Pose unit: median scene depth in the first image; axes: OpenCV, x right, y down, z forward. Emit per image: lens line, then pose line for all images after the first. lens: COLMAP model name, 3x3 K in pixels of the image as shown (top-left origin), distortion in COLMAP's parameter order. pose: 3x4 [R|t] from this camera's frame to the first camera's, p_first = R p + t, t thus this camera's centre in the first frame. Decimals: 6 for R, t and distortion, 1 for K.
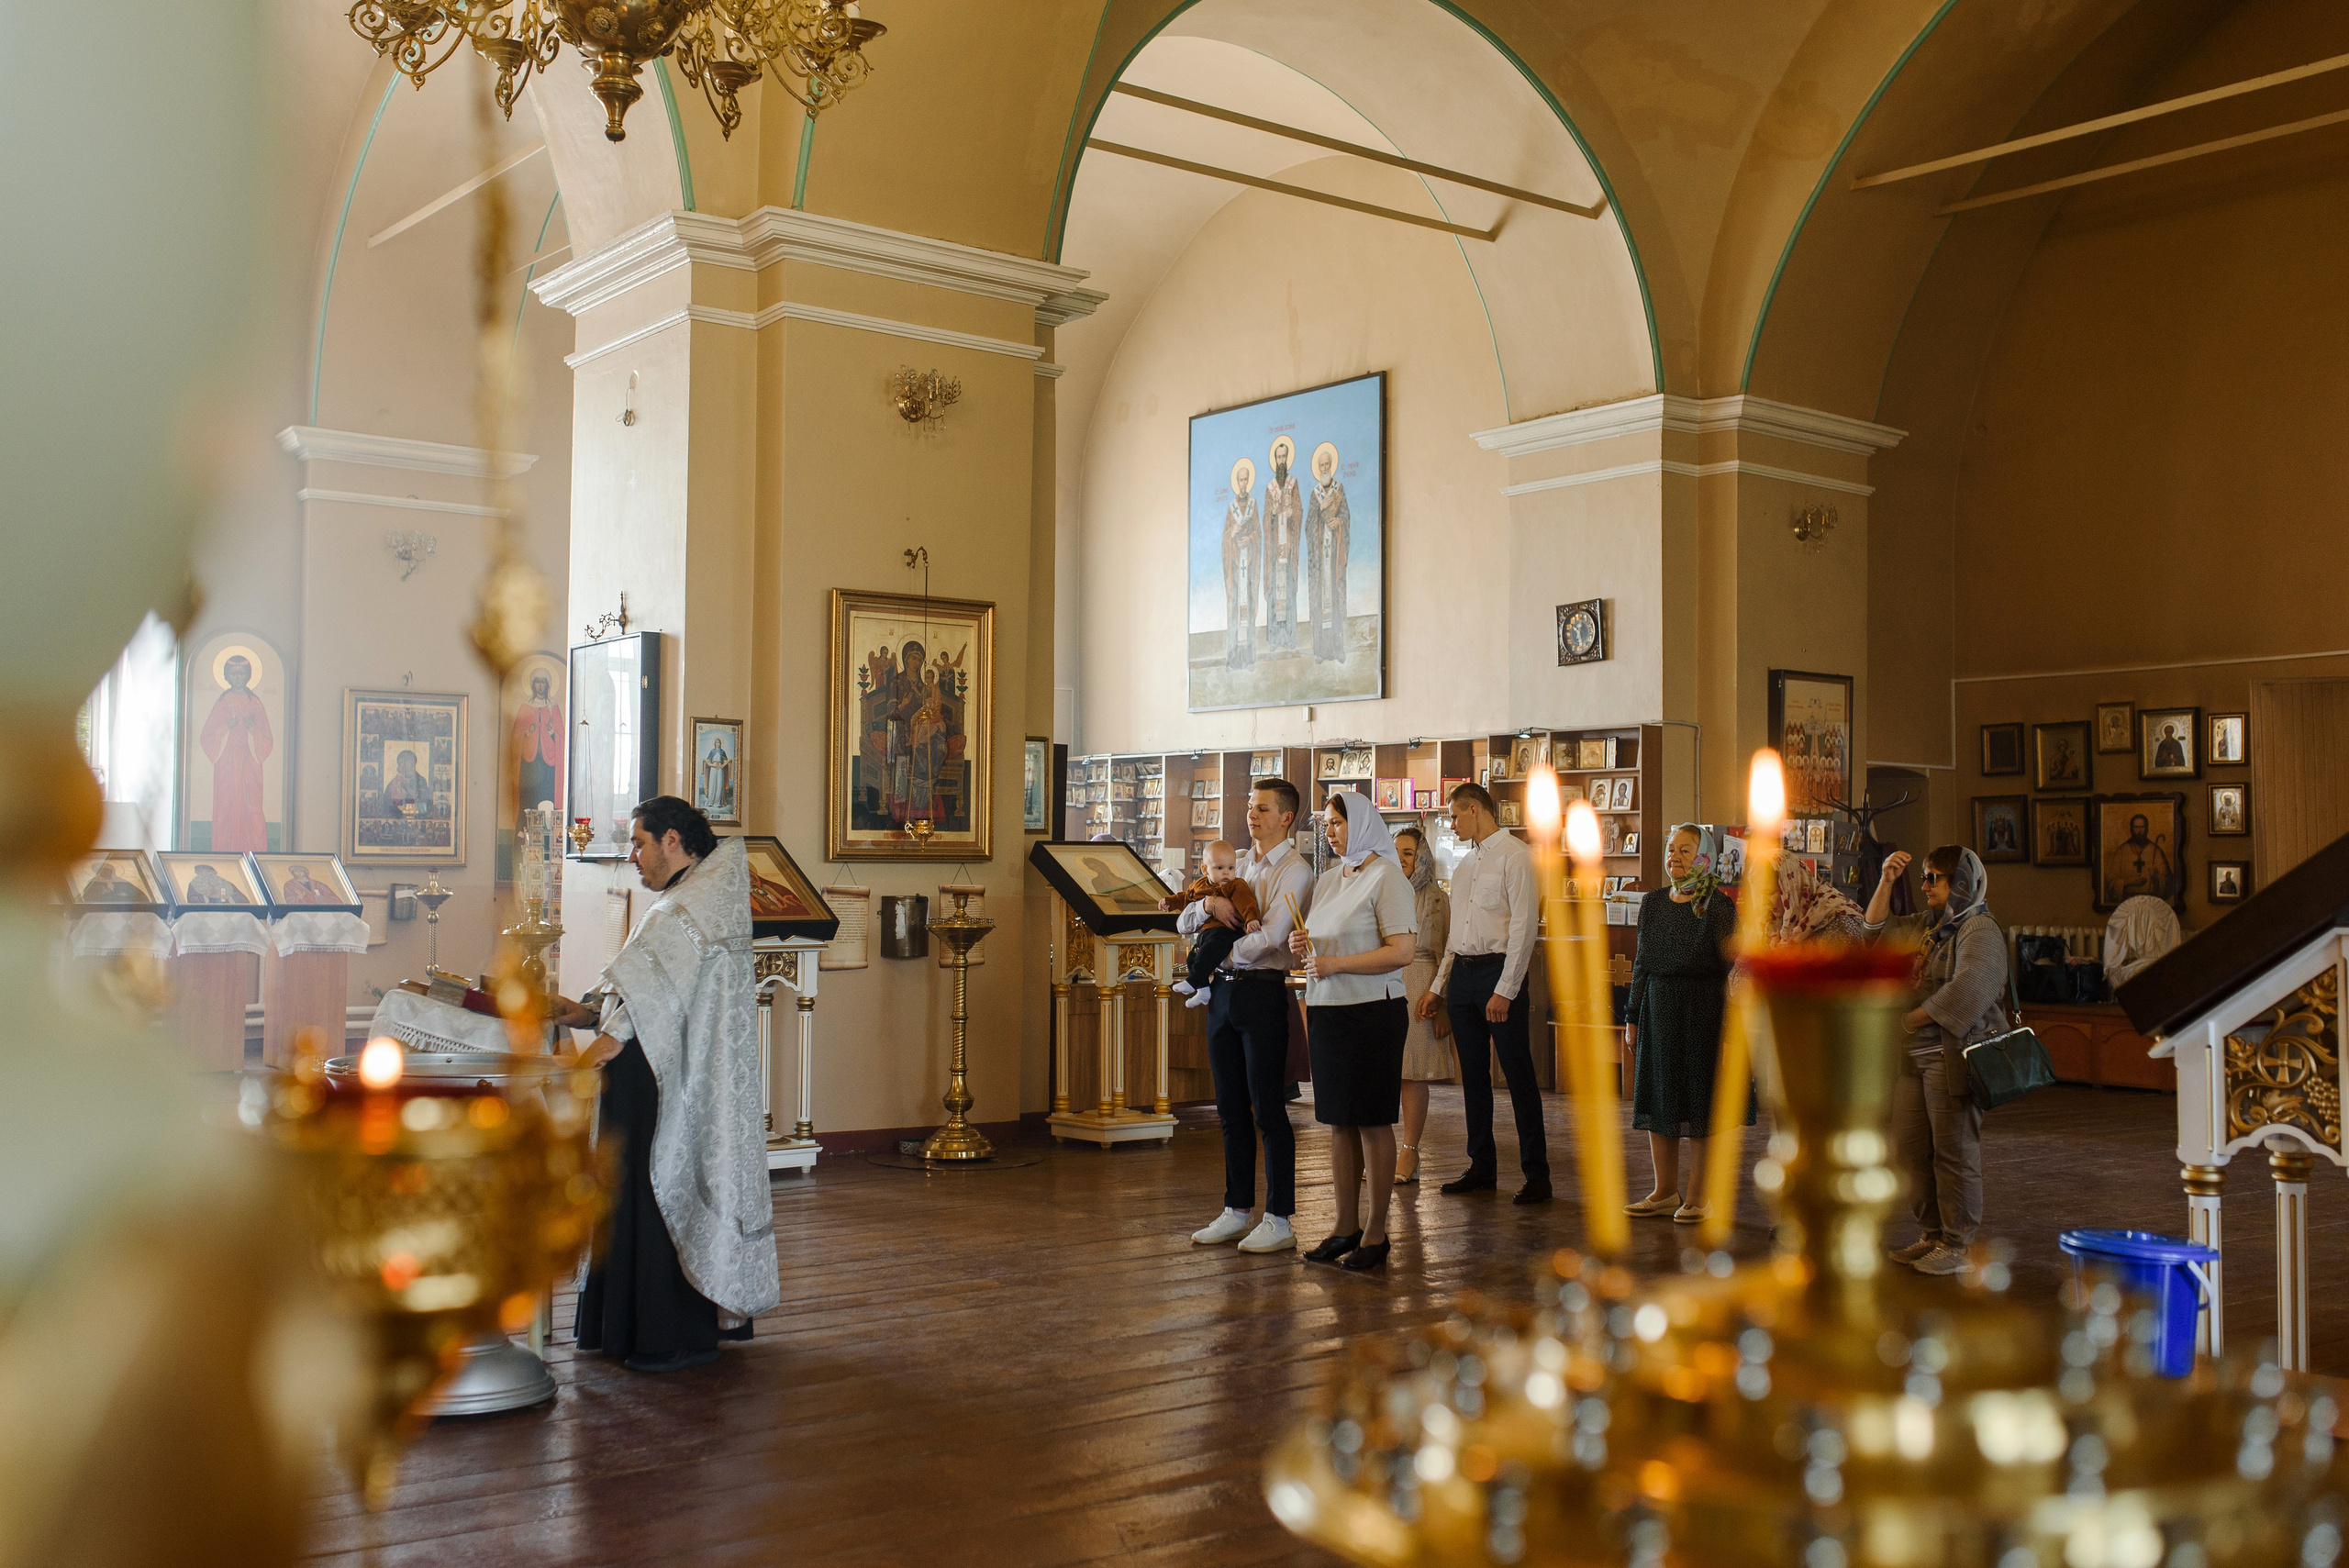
lens RADIAL K [[2355.0, 0, 1174.5], [0, 2355.0, 784.0], [0, 0, 1]] dist [-0.009471, -0.008004]
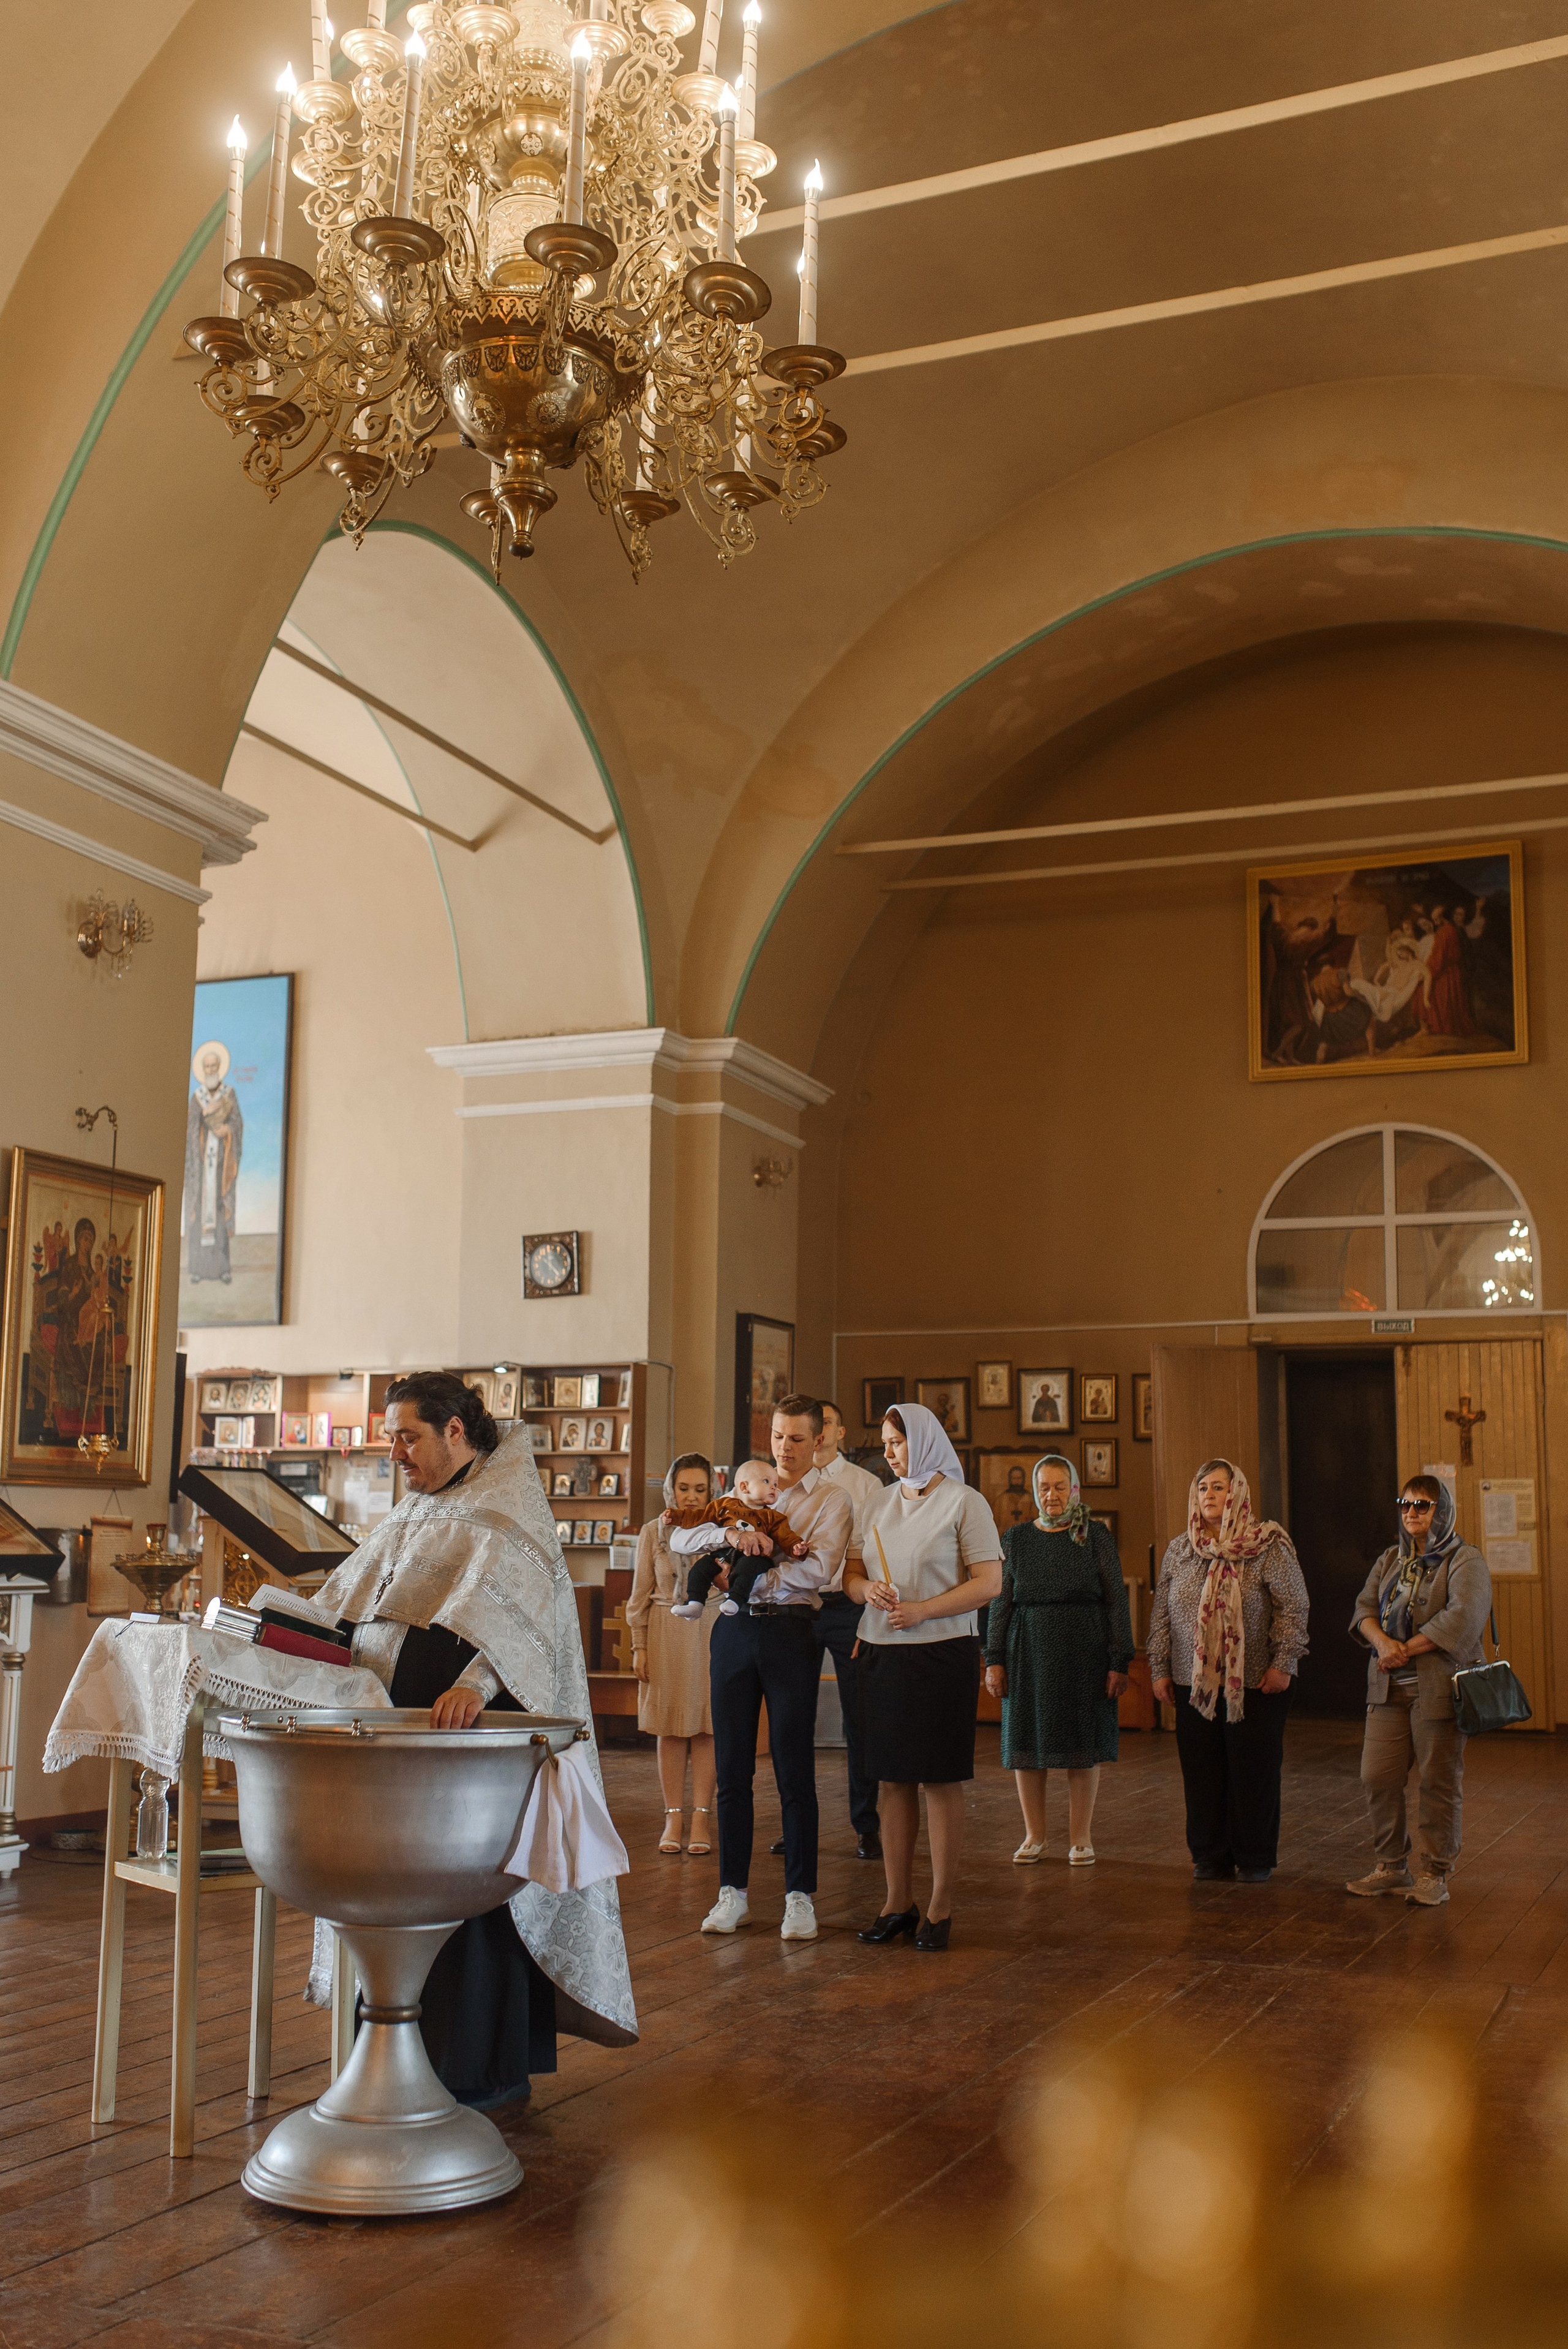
lens RADIAL K [[2386.2, 0, 784.4], [0, 2386.2, 1244.3], [0, 0, 1]] dist [-0.004545, -0.007222]
pose [[0.862602, 0.066022, 0.501556, -0.240823], [-0.022839, 0.995519, -0.091765, 0.014923], [-0.505367, 0.067701, 0.860244, 0.117214]]
